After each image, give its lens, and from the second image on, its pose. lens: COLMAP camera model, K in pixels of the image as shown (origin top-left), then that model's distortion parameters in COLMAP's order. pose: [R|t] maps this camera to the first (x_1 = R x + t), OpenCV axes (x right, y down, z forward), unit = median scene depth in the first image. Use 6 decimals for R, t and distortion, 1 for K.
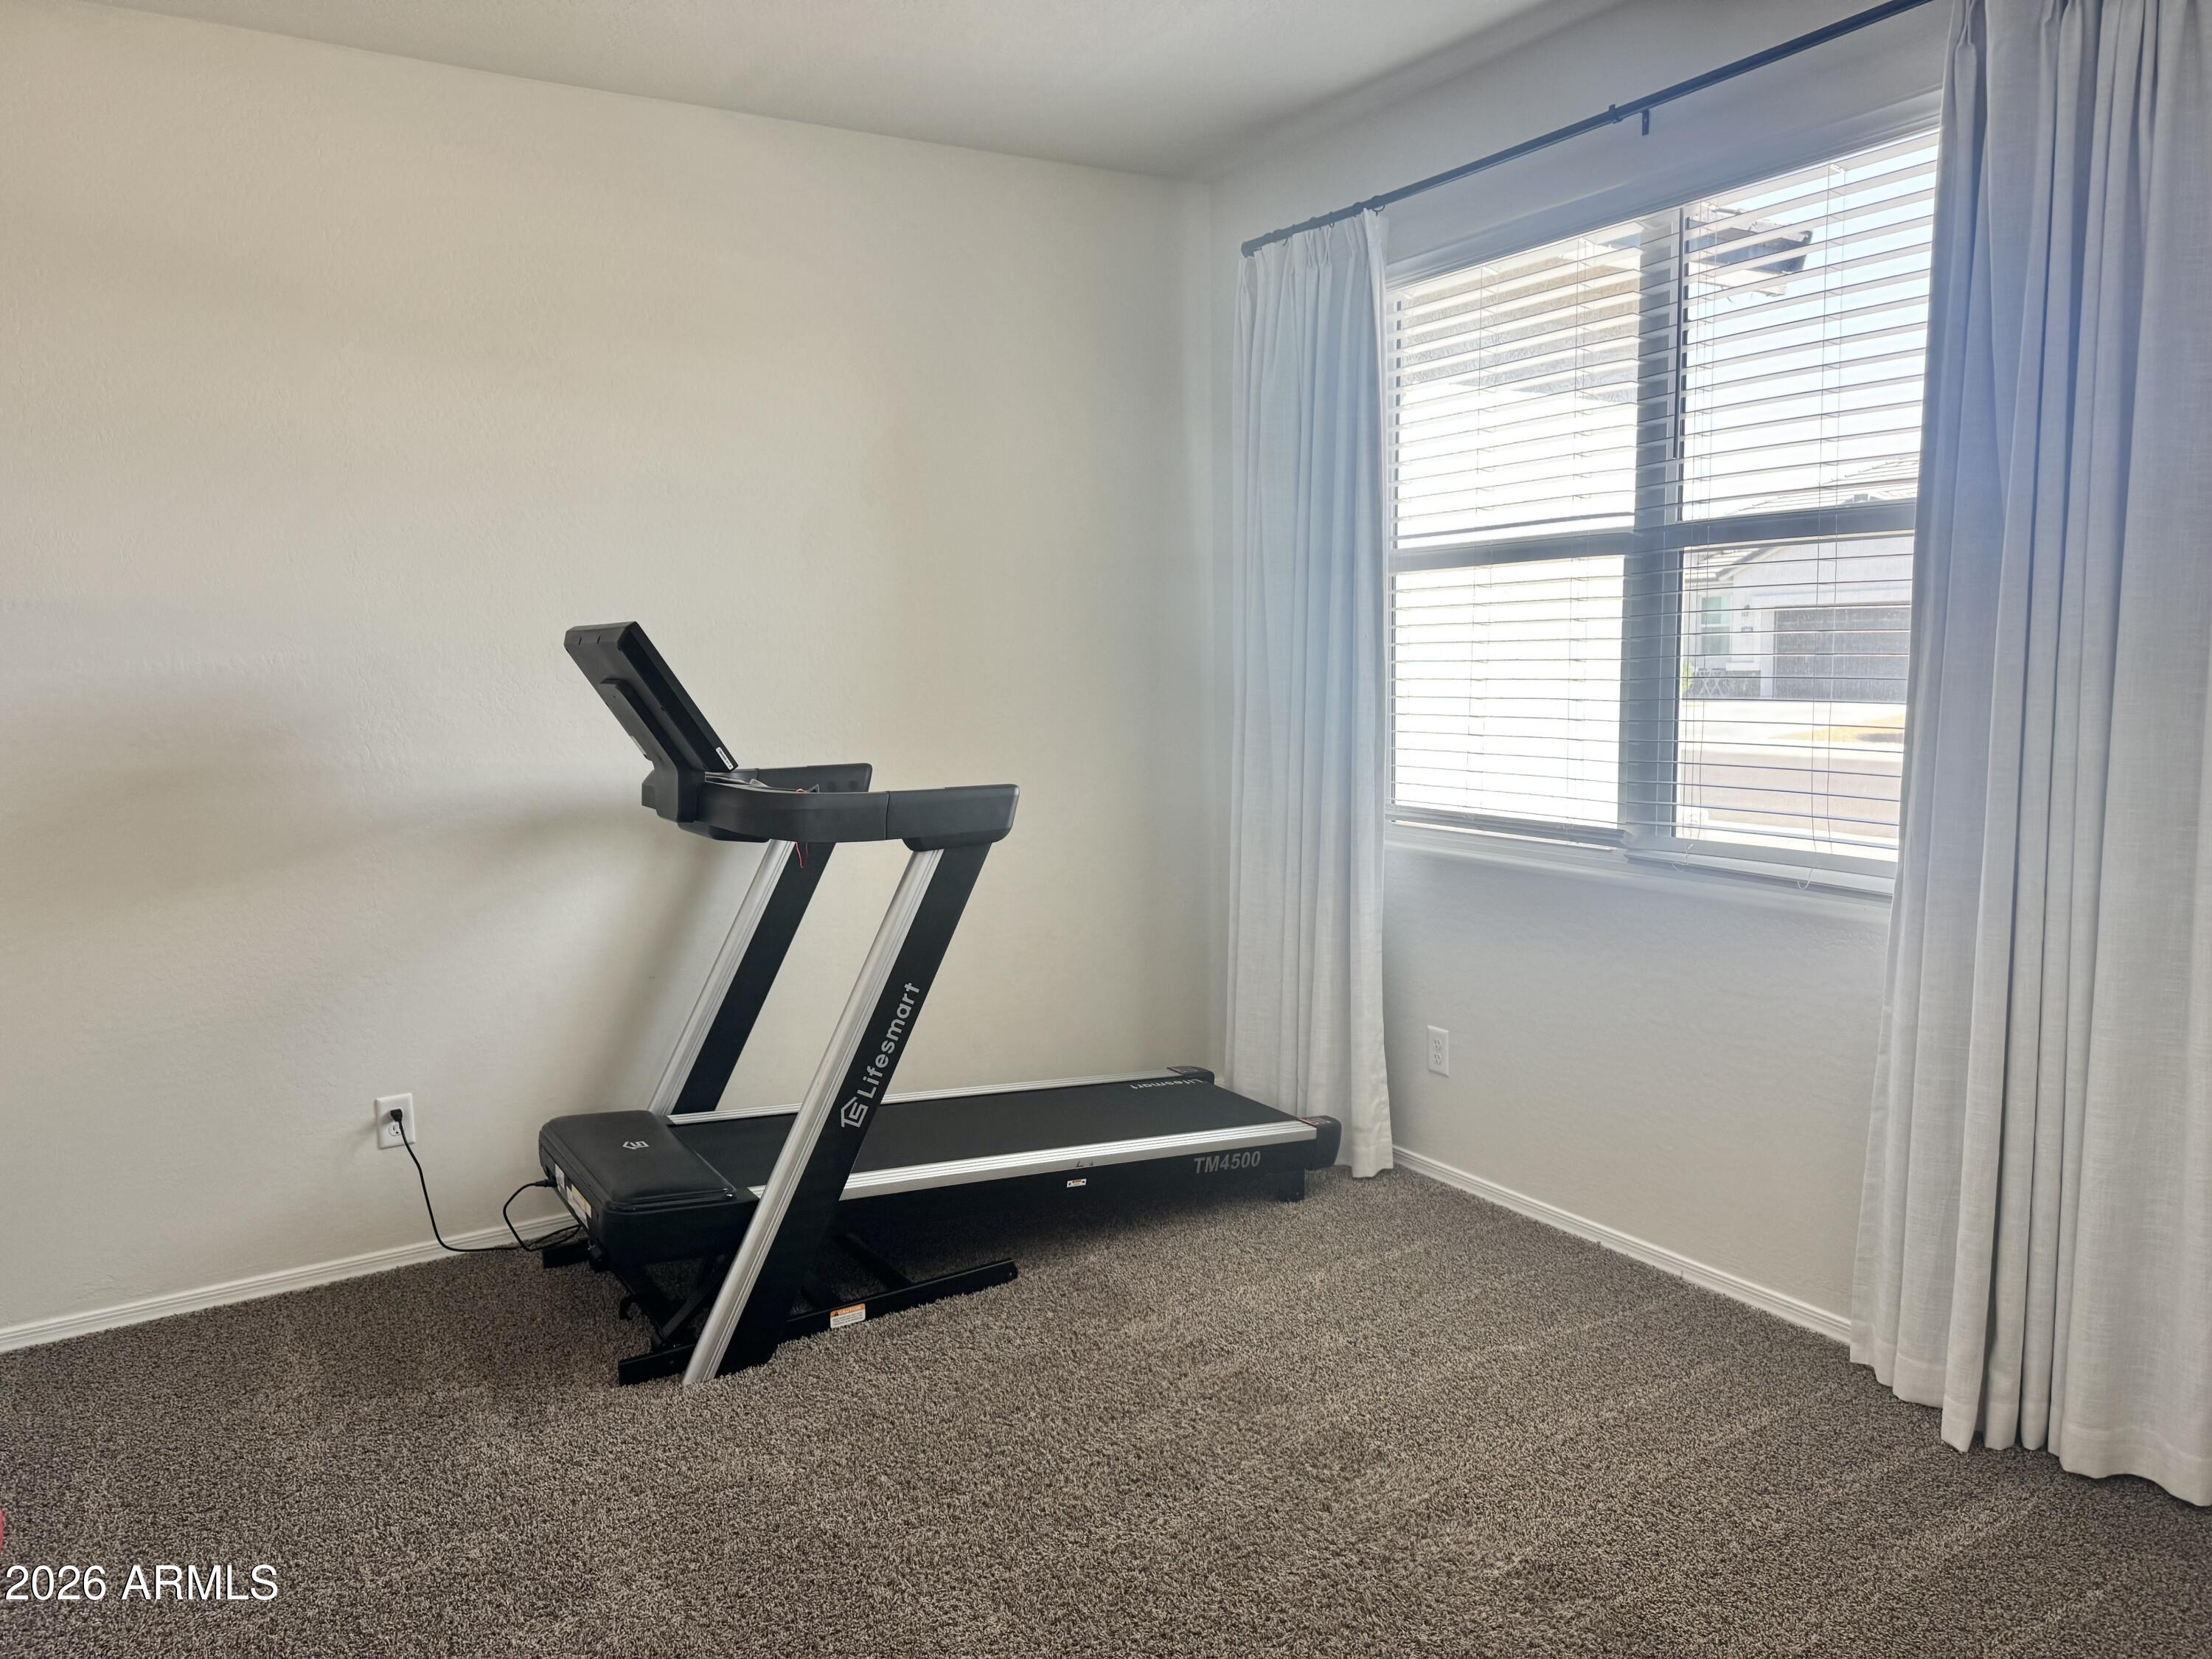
lens RADIAL K [[1549.6, 0, 1101.1], [0, 1549.6, 820.3], [0, 0, 1]] dist [0.011594, 0.002689]
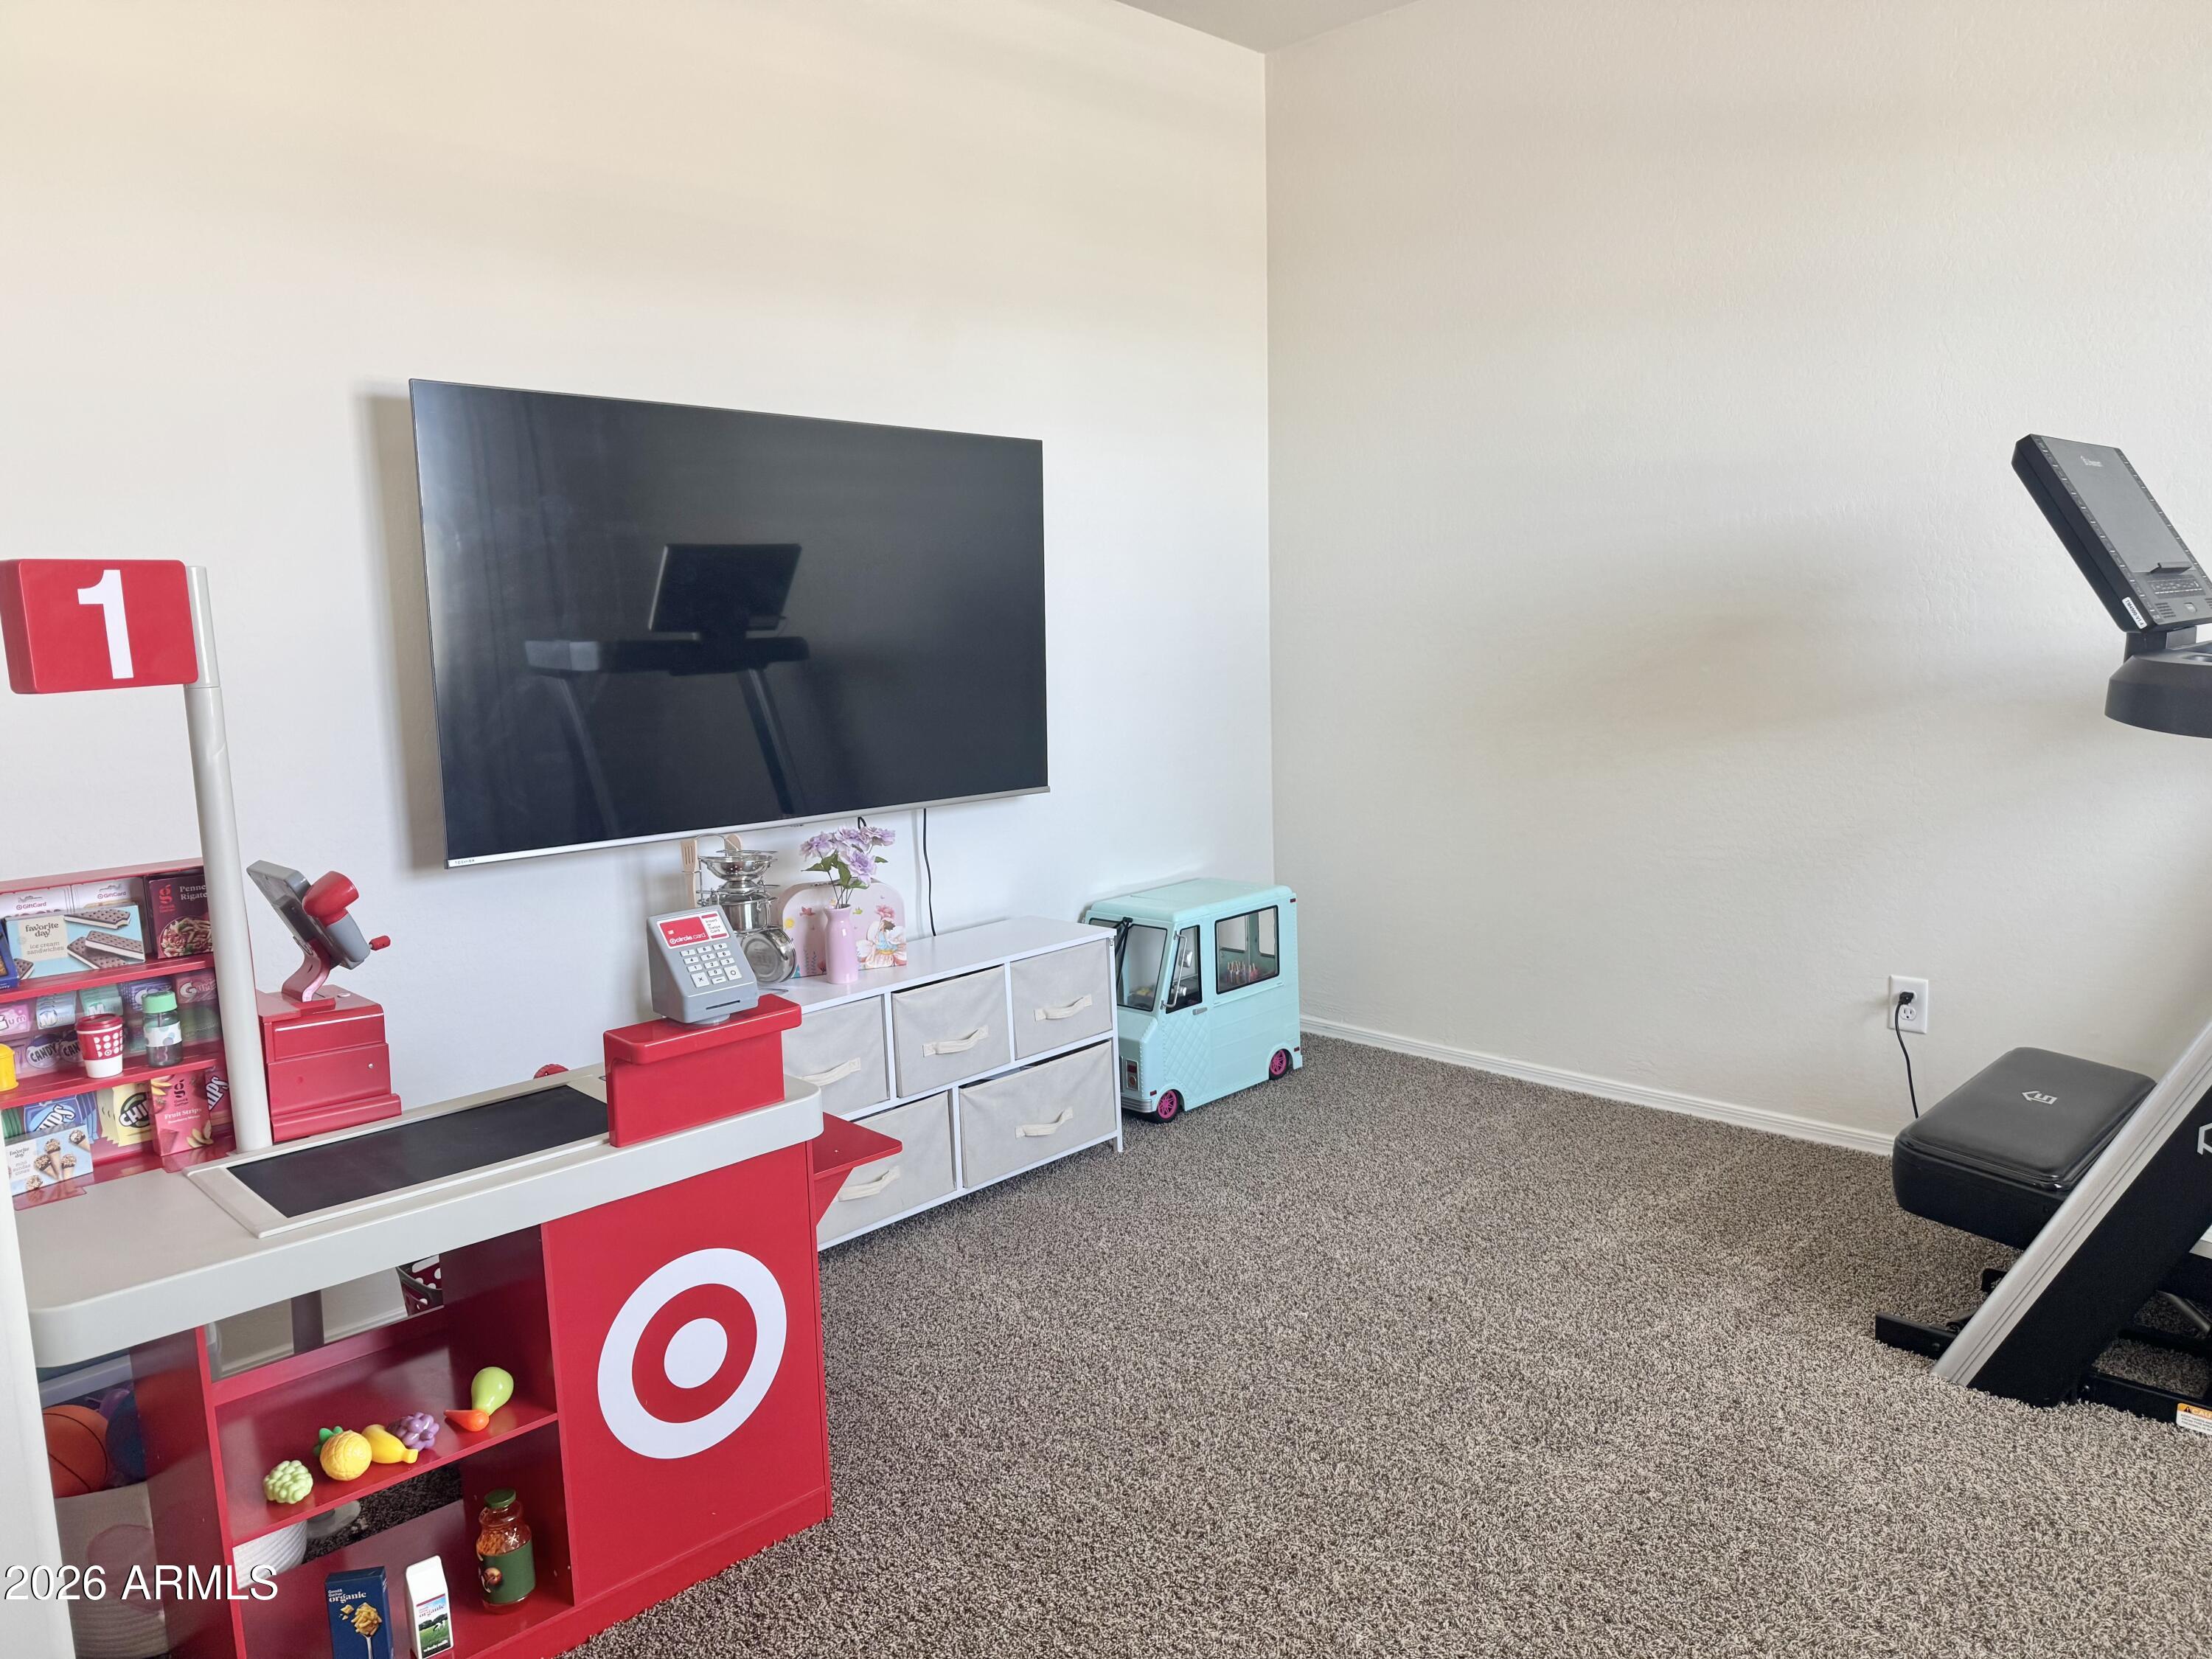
lens RADIAL K [[1549.6, 0, 1104.8], [0, 1549.6, 839.8], [0, 0, 1]] dist [0.011594, 0.002689]
pose [[0.252150, 0.160936, -0.954212, 0.325775], [-0.076426, 0.986305, 0.146153, -0.004316], [0.964665, 0.036074, 0.260997, 0.310534]]
